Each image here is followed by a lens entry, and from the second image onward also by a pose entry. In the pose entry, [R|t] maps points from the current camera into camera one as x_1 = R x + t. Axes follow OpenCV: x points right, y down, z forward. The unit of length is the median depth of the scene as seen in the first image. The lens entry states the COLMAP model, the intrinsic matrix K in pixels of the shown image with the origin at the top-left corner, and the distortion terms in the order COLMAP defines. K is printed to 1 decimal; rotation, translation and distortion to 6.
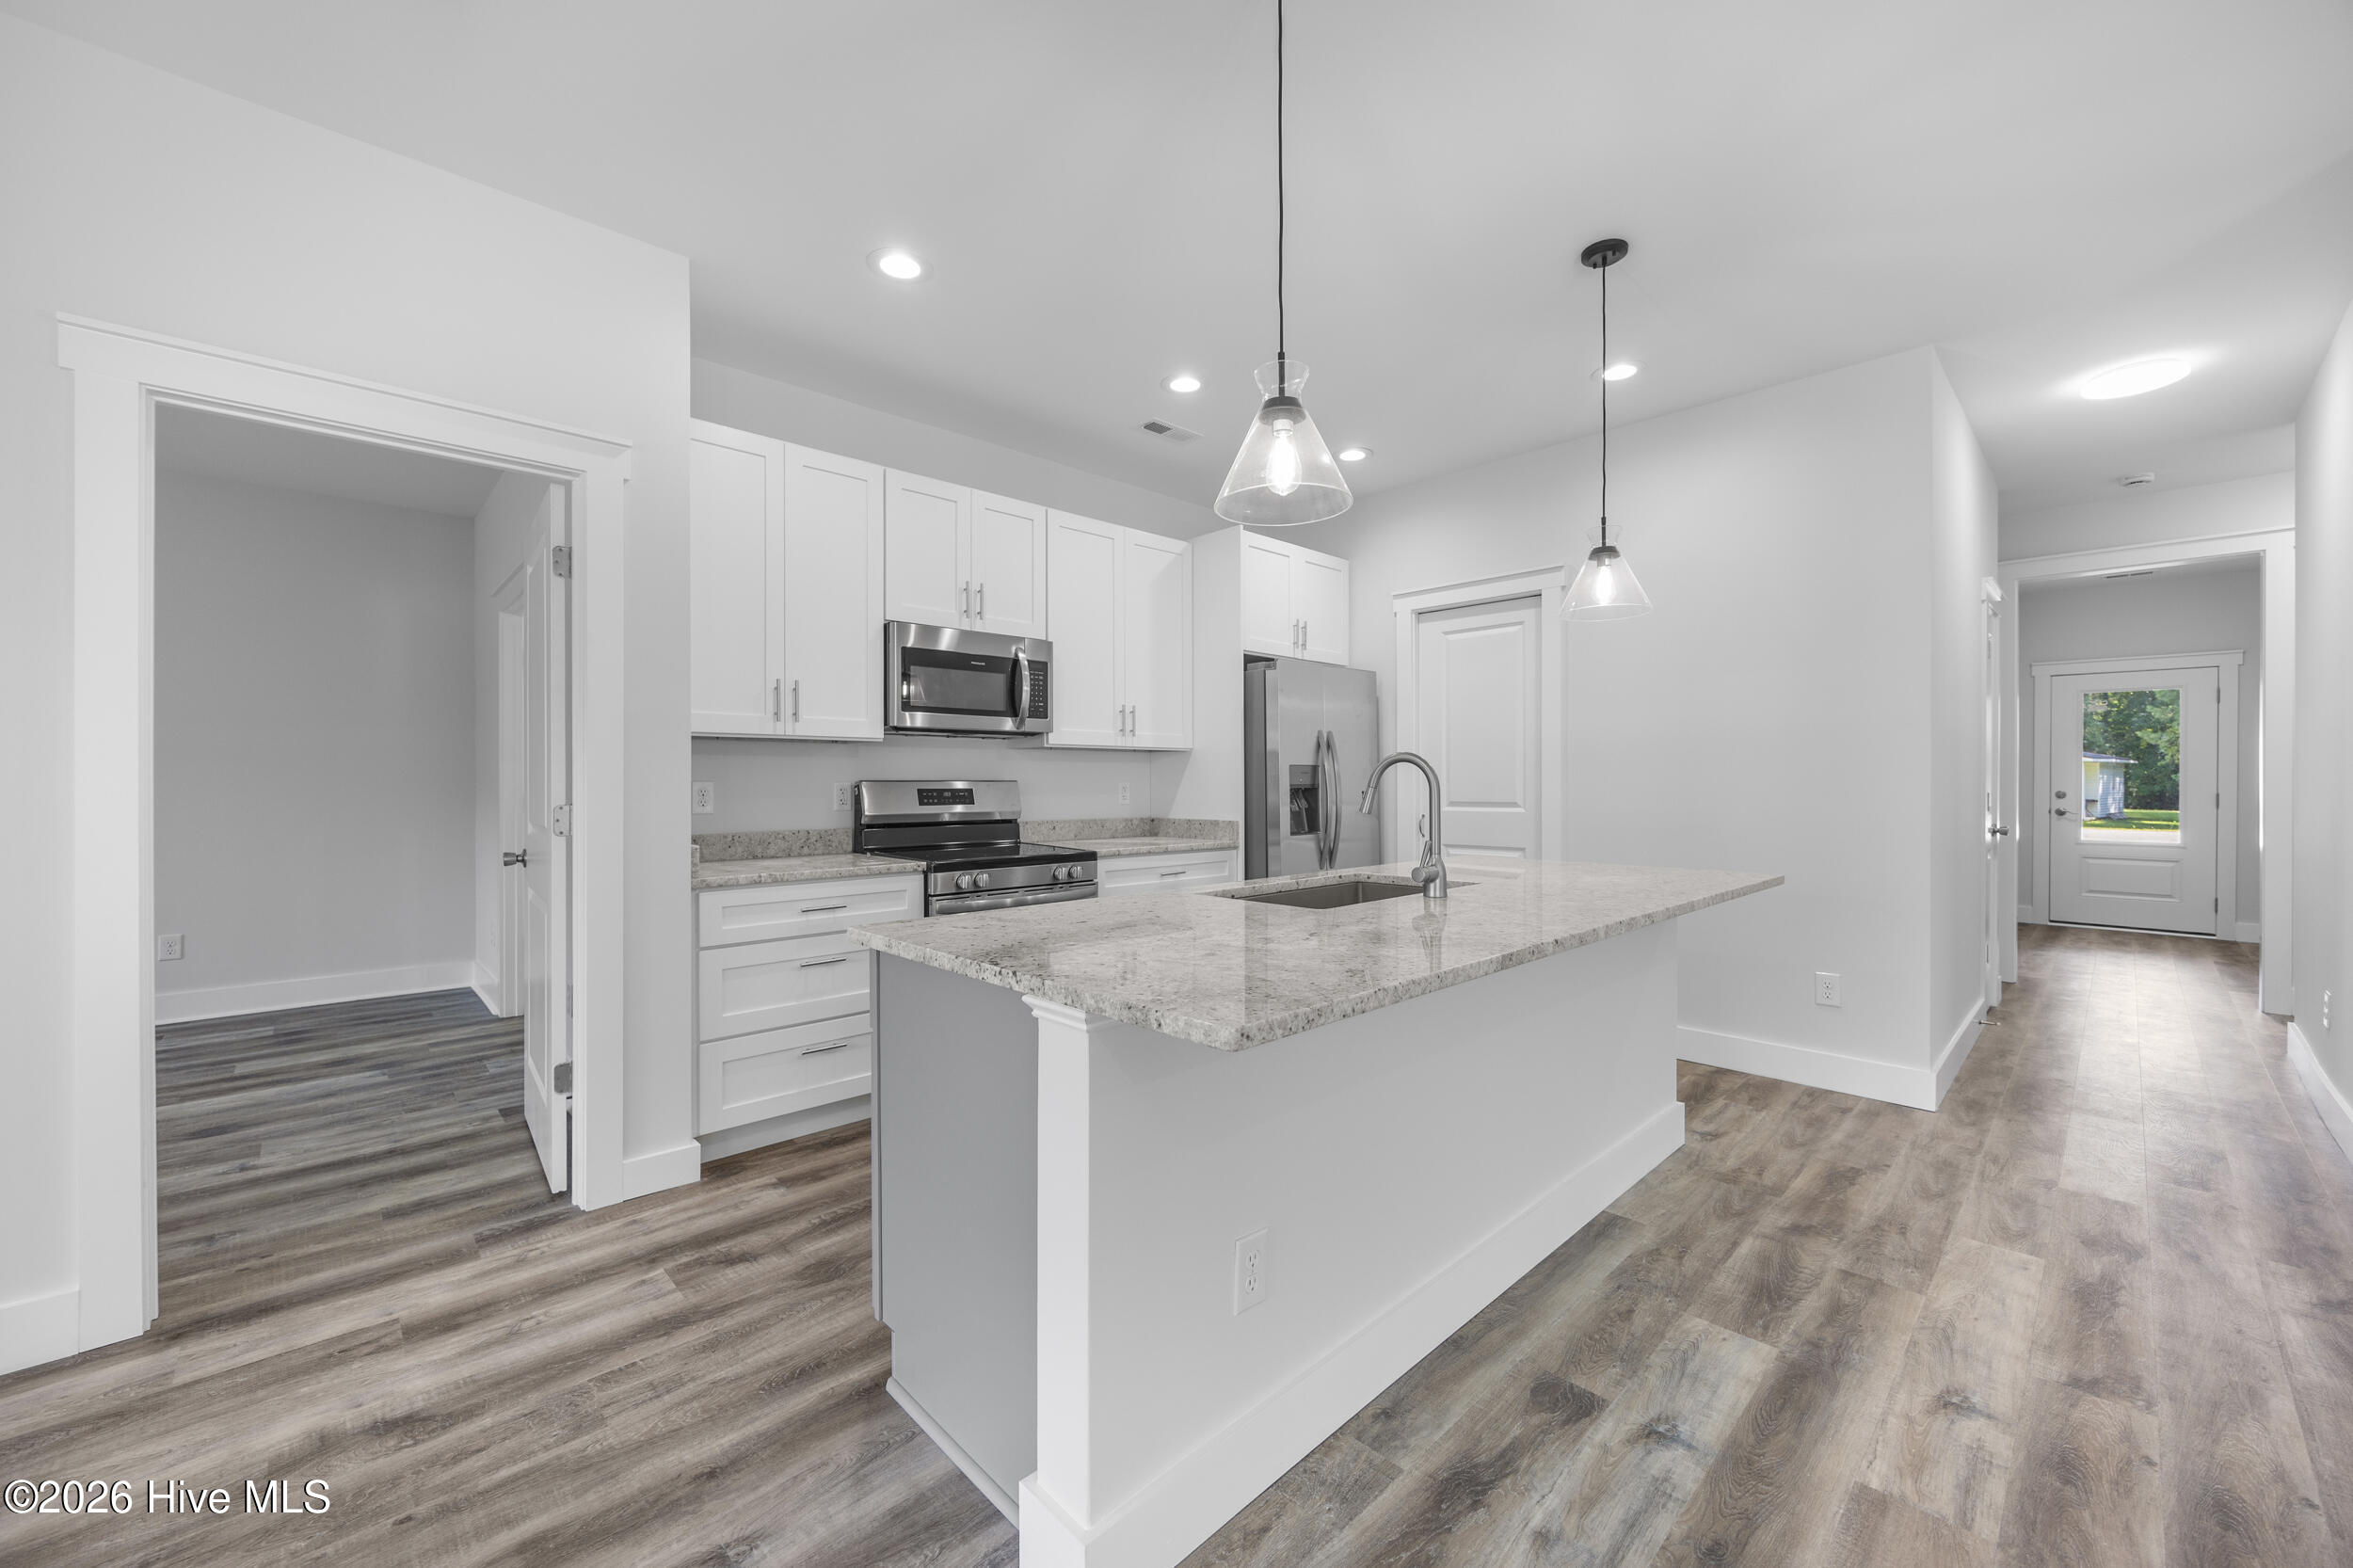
lens RADIAL K [[906.7, 0, 1161.8], [0, 906.7, 790.8], [0, 0, 1]] dist [-0.000283, -0.000395]
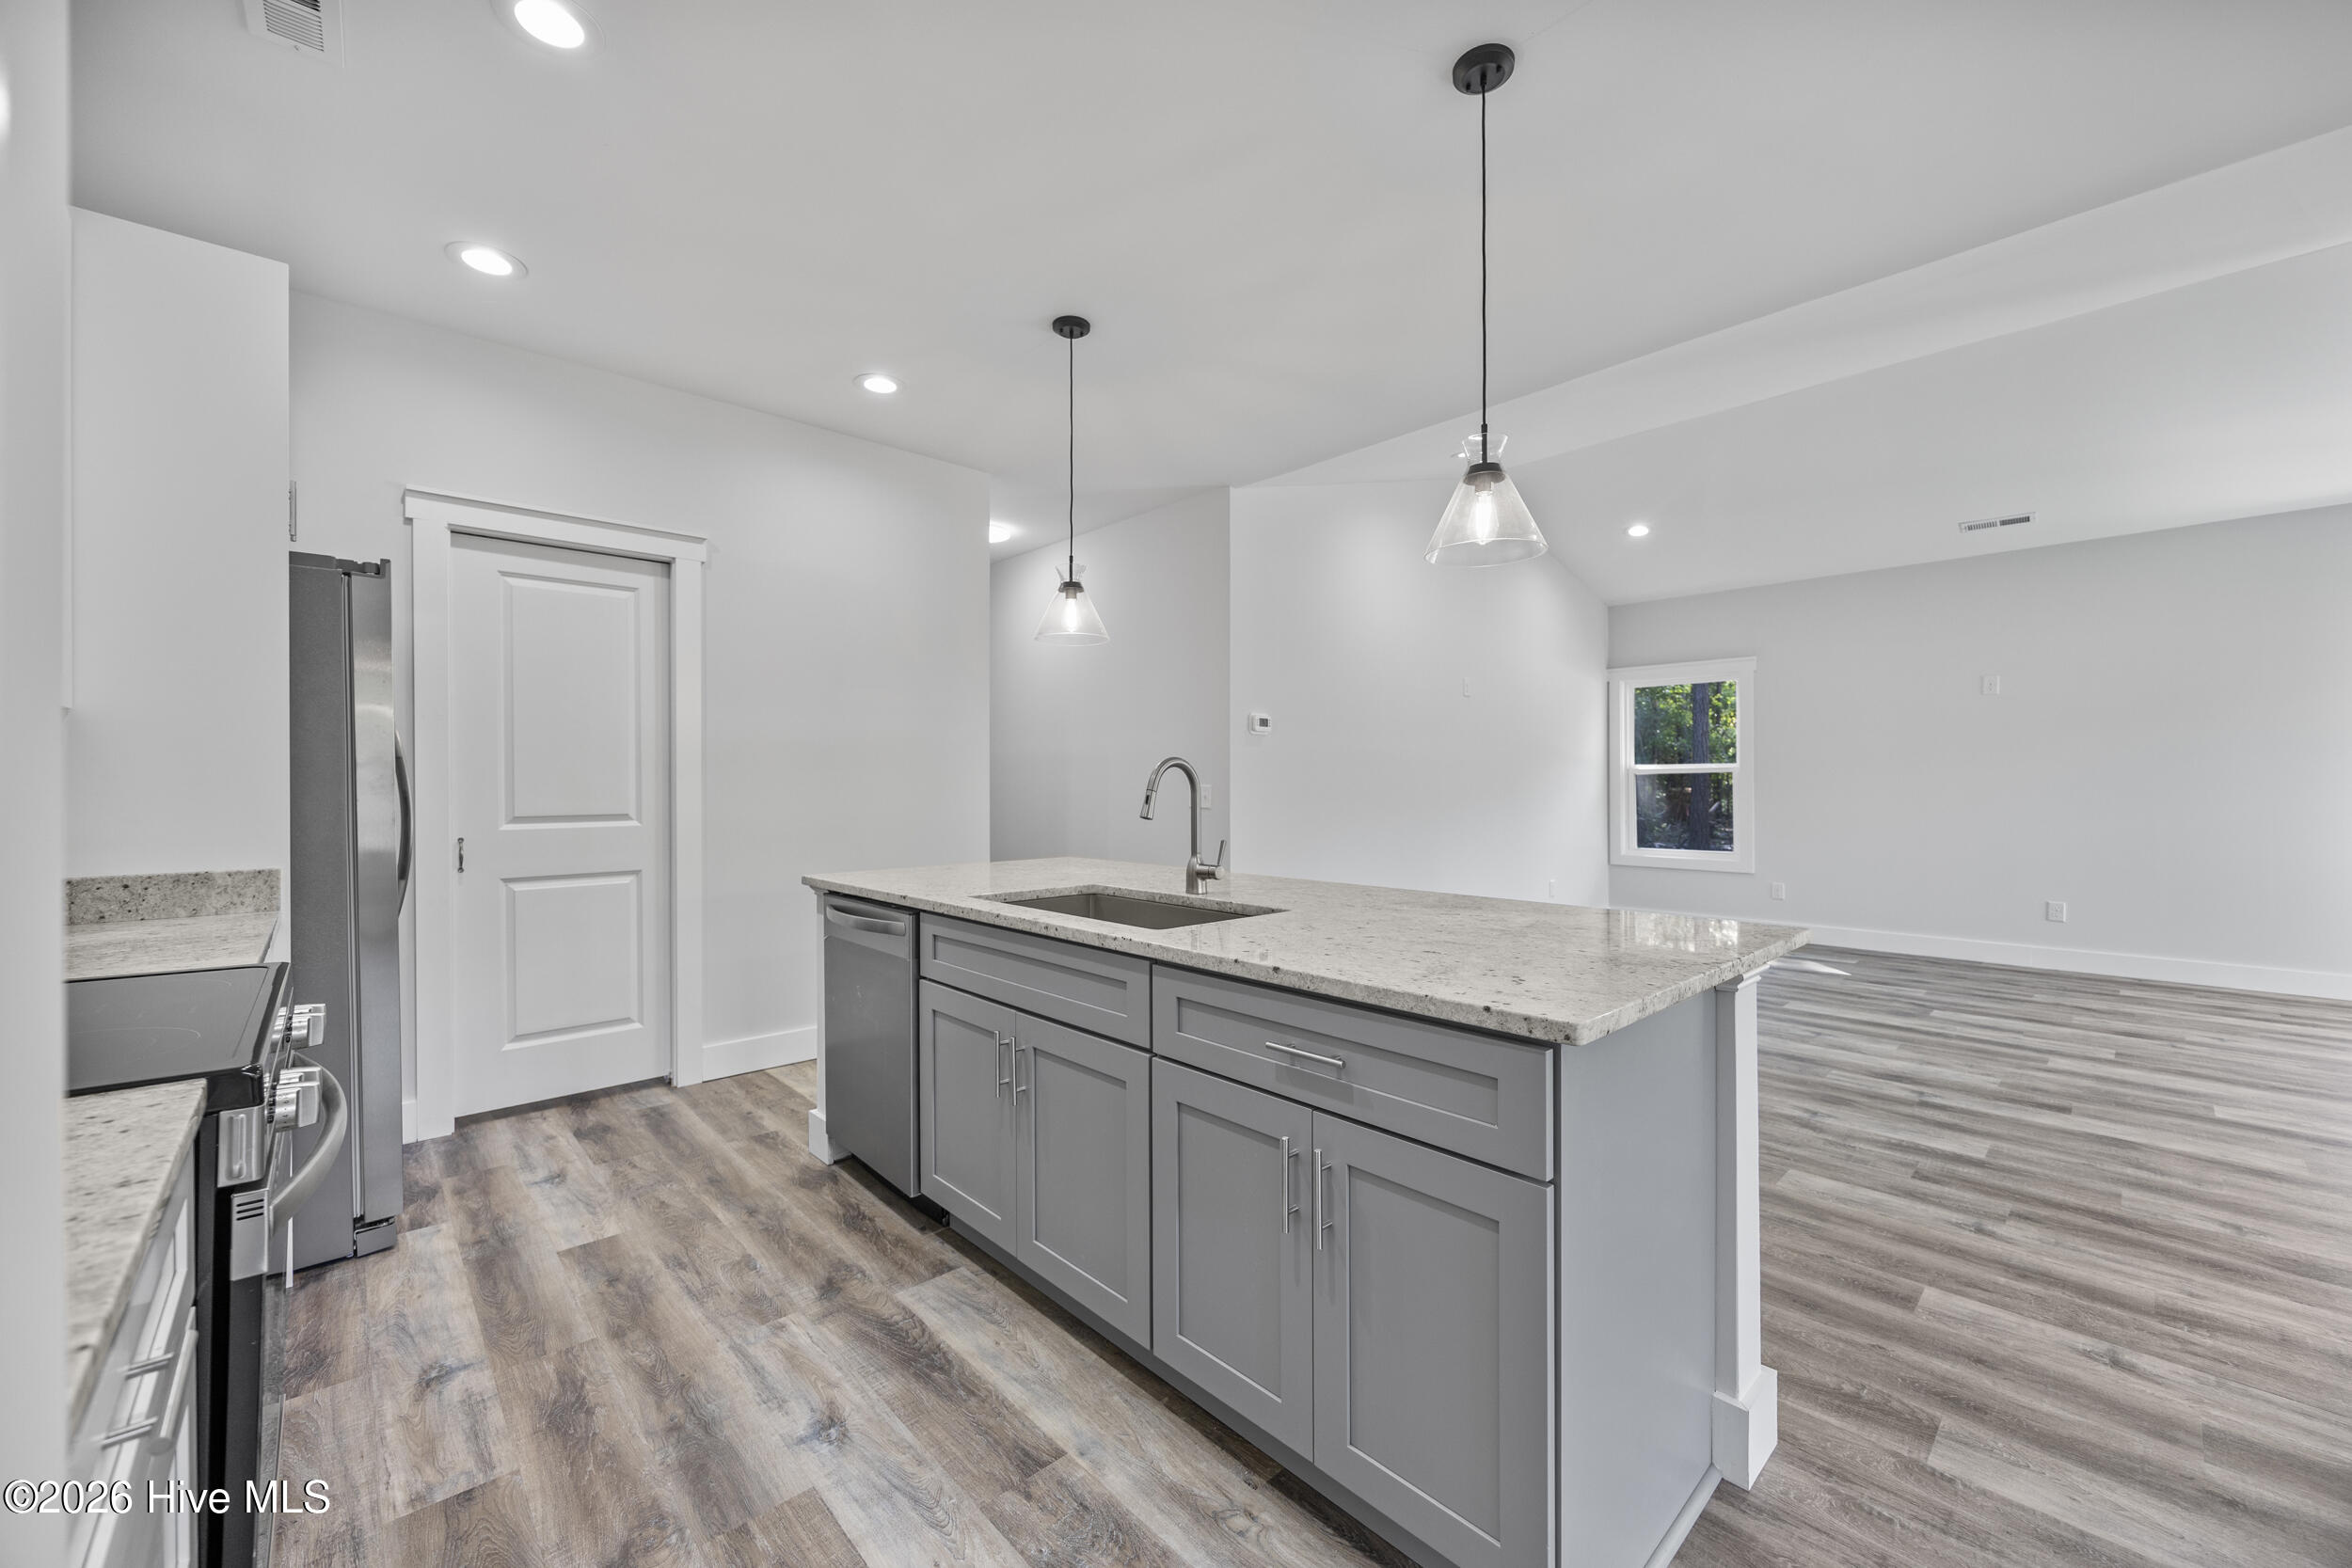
lens RADIAL K [[906.2, 0, 1176.0], [0, 906.2, 777.8], [0, 0, 1]] dist [-0.000283, -0.000395]
pose [[0.013189, 0.009974, 0.999863, -0.679680], [0.011723, 0.999880, -0.010129, -0.009249], [-0.999844, 0.011855, 0.013070, 0.884761]]
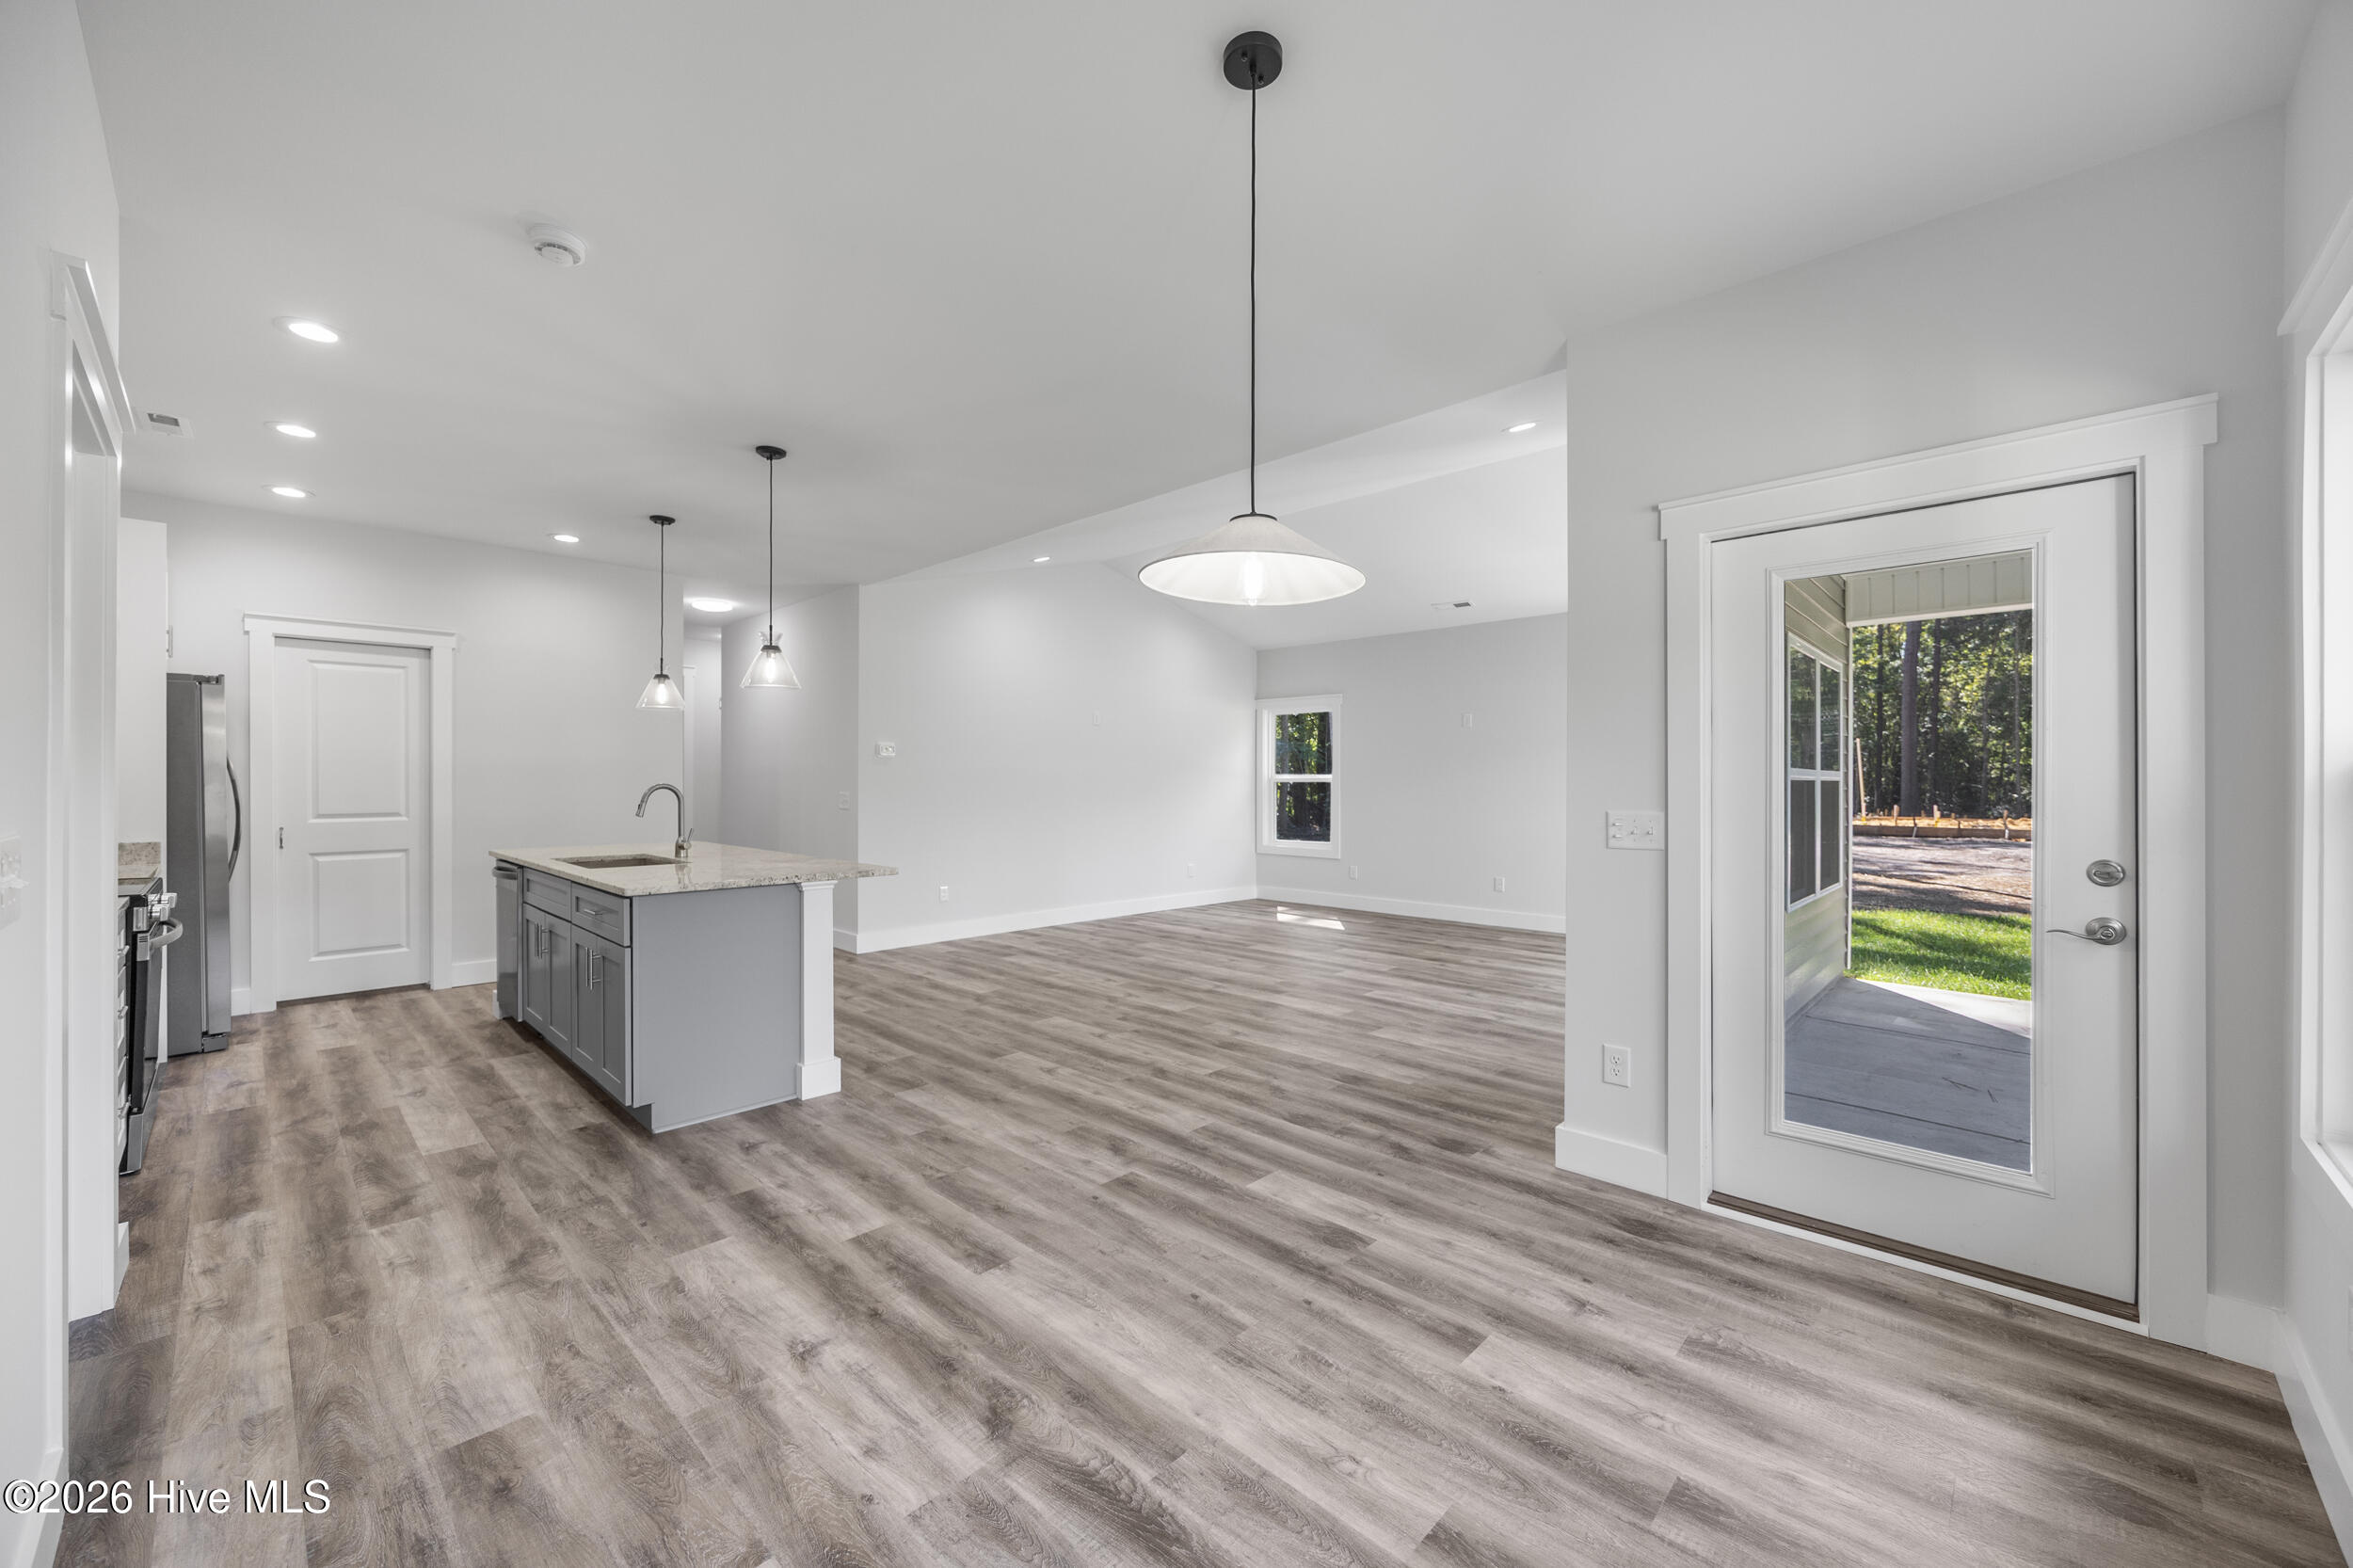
lens RADIAL K [[906.7, 0, 1149.2], [0, 906.7, 775.6], [0, 0, 1]] dist [-0.000283, -0.000395]
pose [[-0.026947, 0.010924, 0.999577, -1.494549], [0.008366, 0.999908, -0.010702, -0.027488], [-0.999602, 0.008074, -0.027036, 0.027676]]
